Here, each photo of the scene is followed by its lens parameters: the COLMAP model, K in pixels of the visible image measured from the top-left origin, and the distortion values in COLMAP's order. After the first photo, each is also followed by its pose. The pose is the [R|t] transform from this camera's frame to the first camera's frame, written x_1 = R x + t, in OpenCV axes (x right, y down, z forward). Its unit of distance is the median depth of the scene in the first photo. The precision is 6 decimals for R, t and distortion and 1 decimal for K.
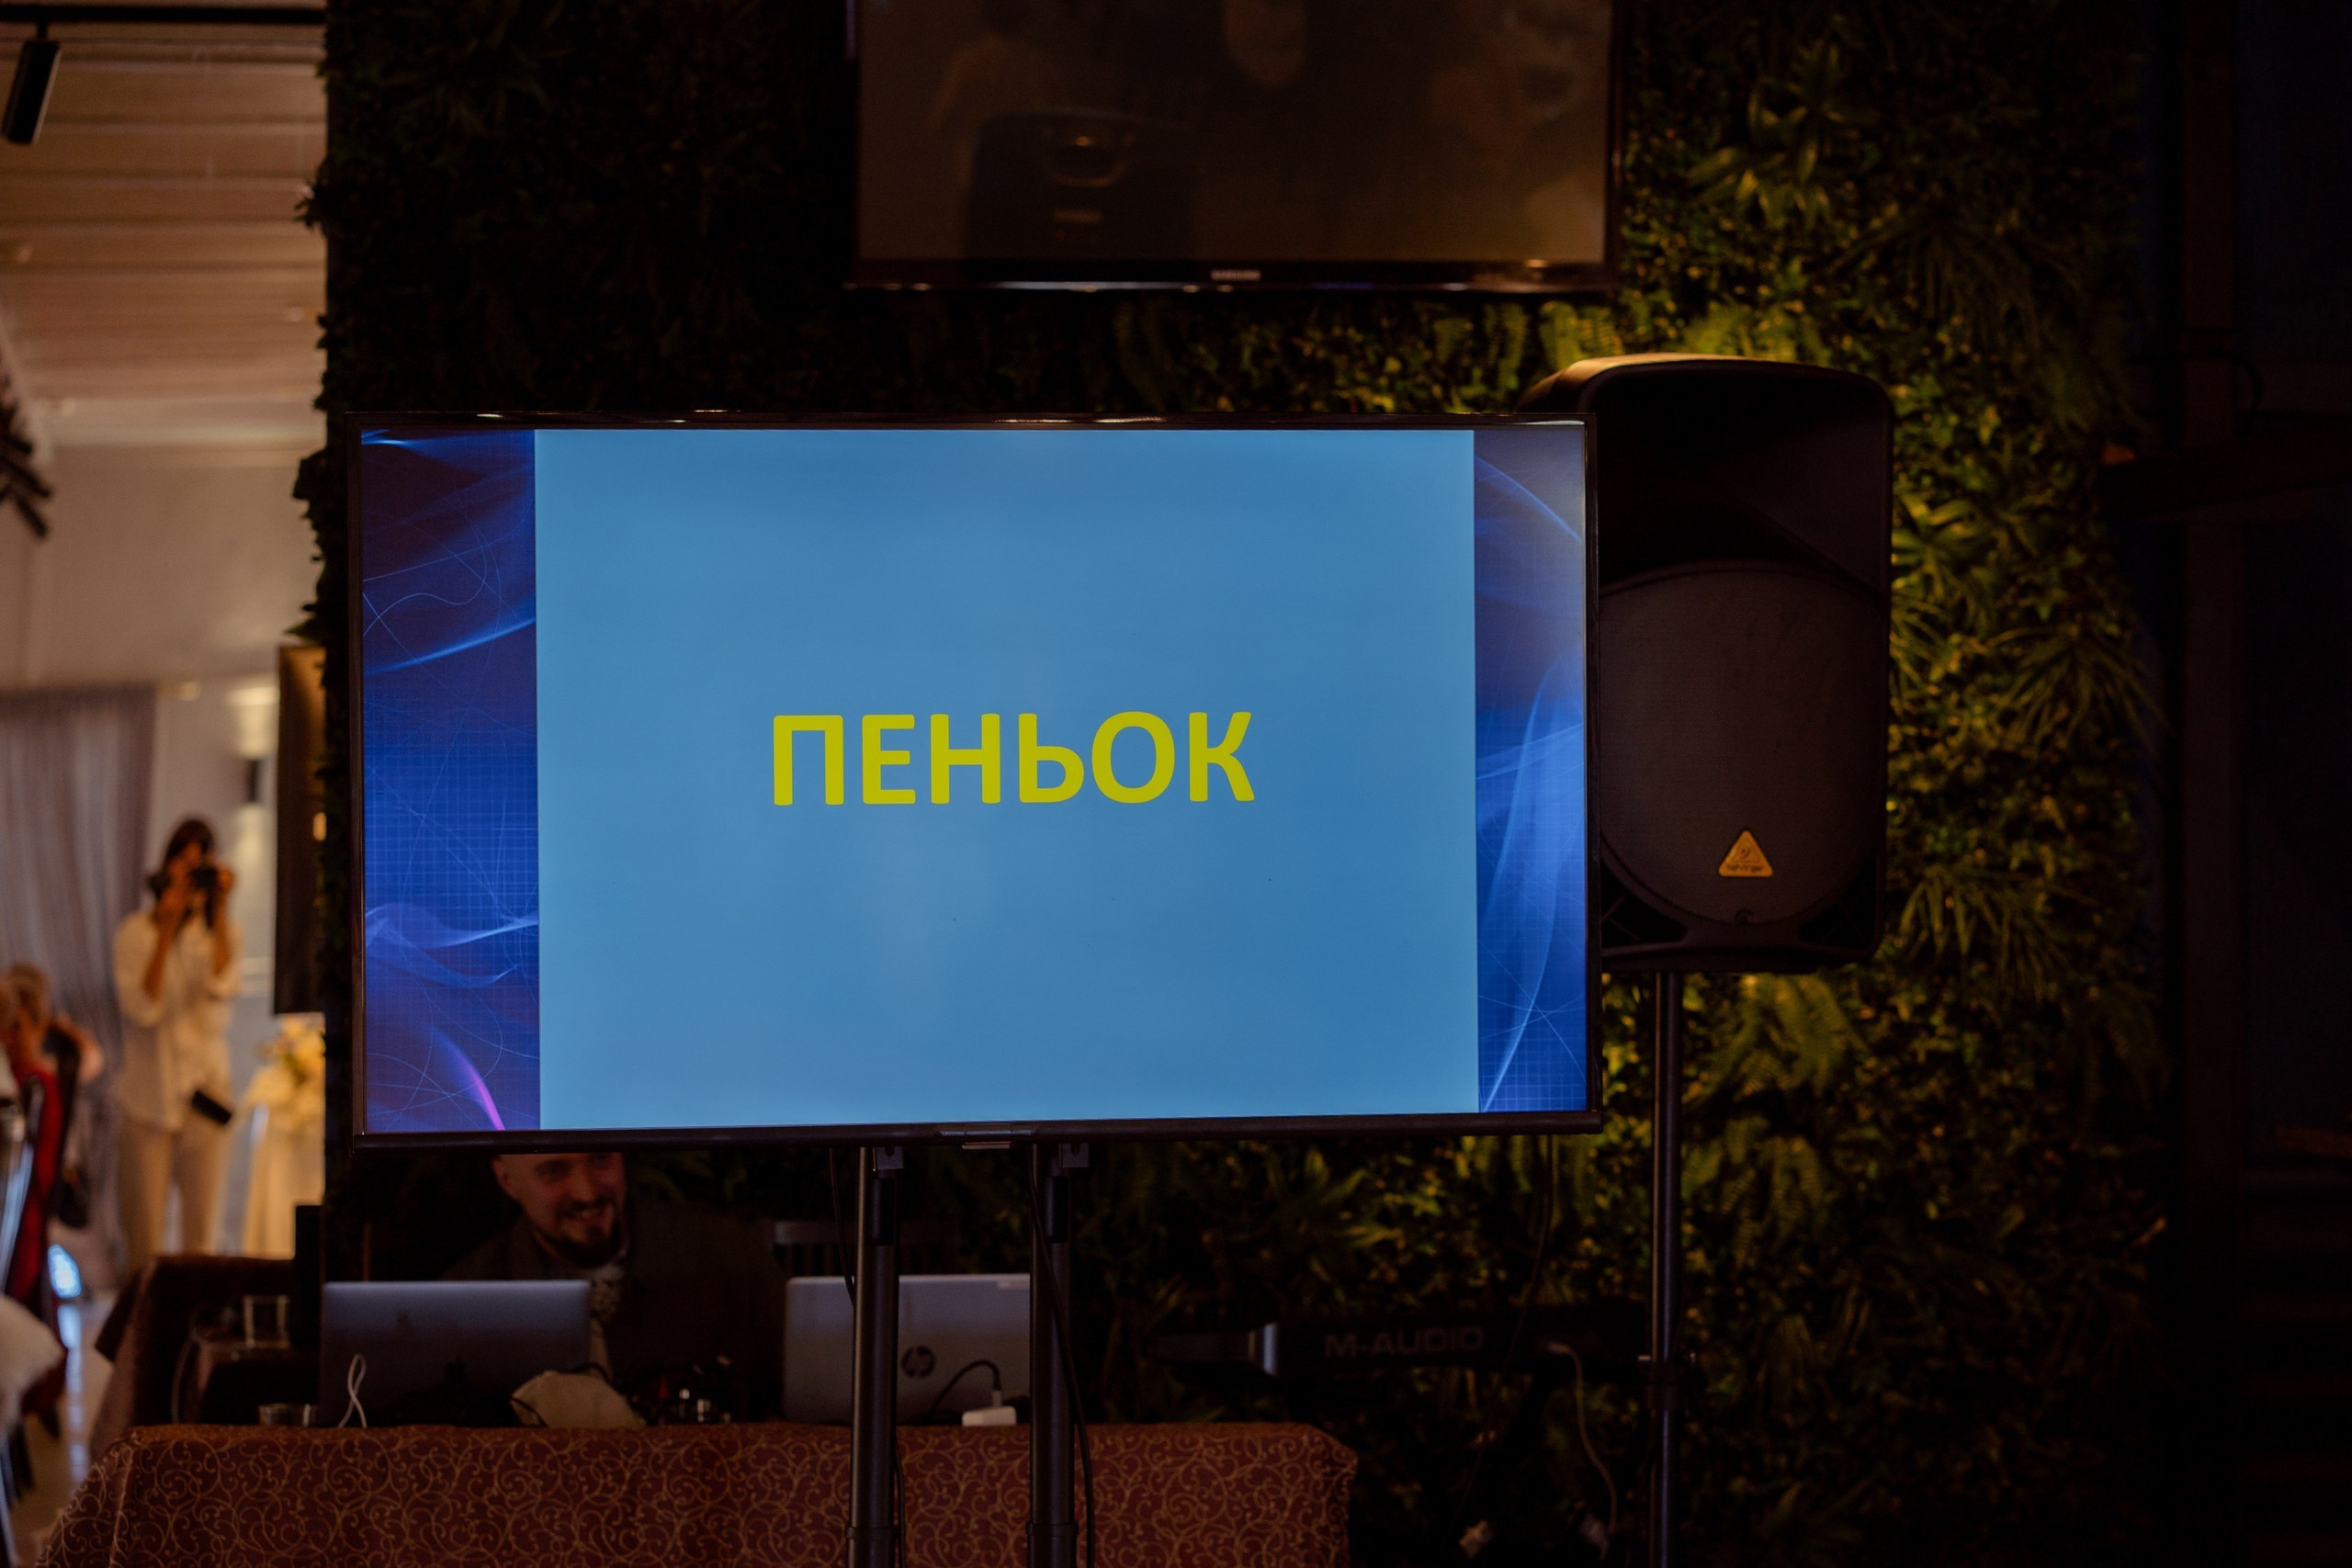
lens RADIAL K [[6039.7, 0, 1176.0], [0, 6039.7, 784.0], [0, 0, 1]] dist [0.054115, -1.713368]
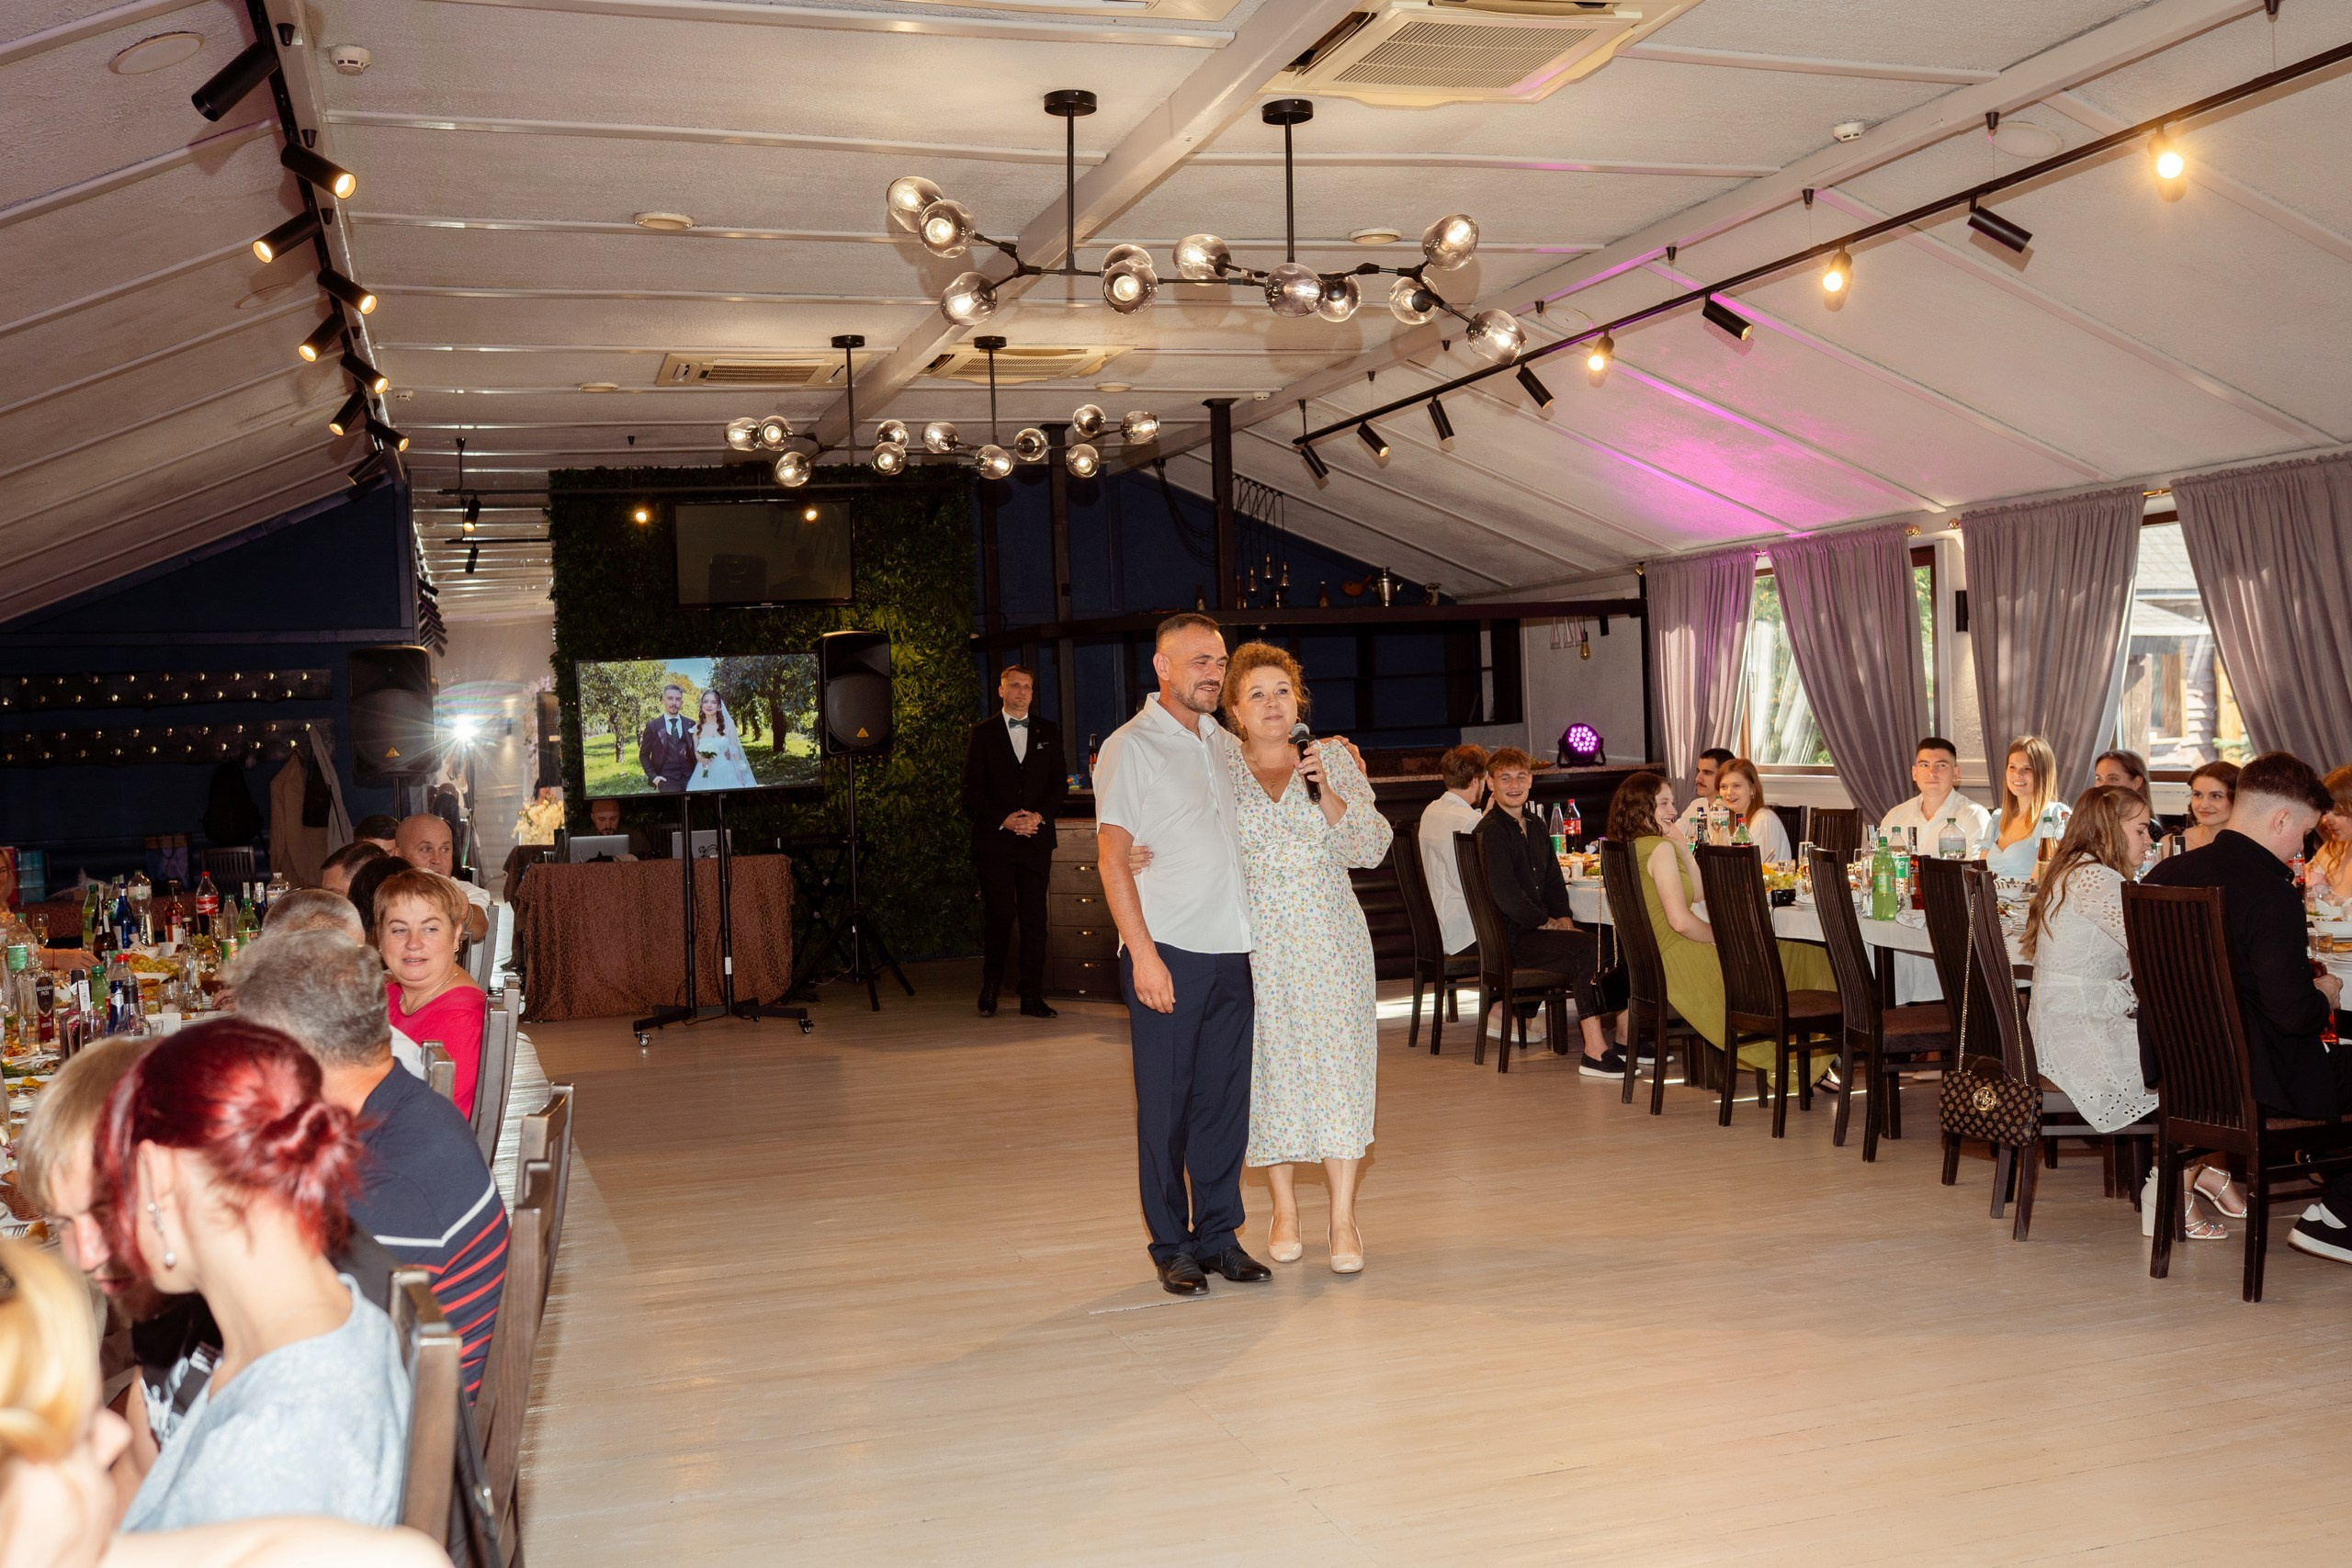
lens RADIAL K [[2244.8, 0, 1176.0], [0, 2244.8, 784.0], [0, 0, 1]] dist [-0.073112, 0.113415]
pose [[0.987558, -0.045758, 0.150452, 0.051976], [0.040141, 0.998387, 0.040162, -0.007130], [-0.152047, -0.033623, 0.987801, -0.641327]]
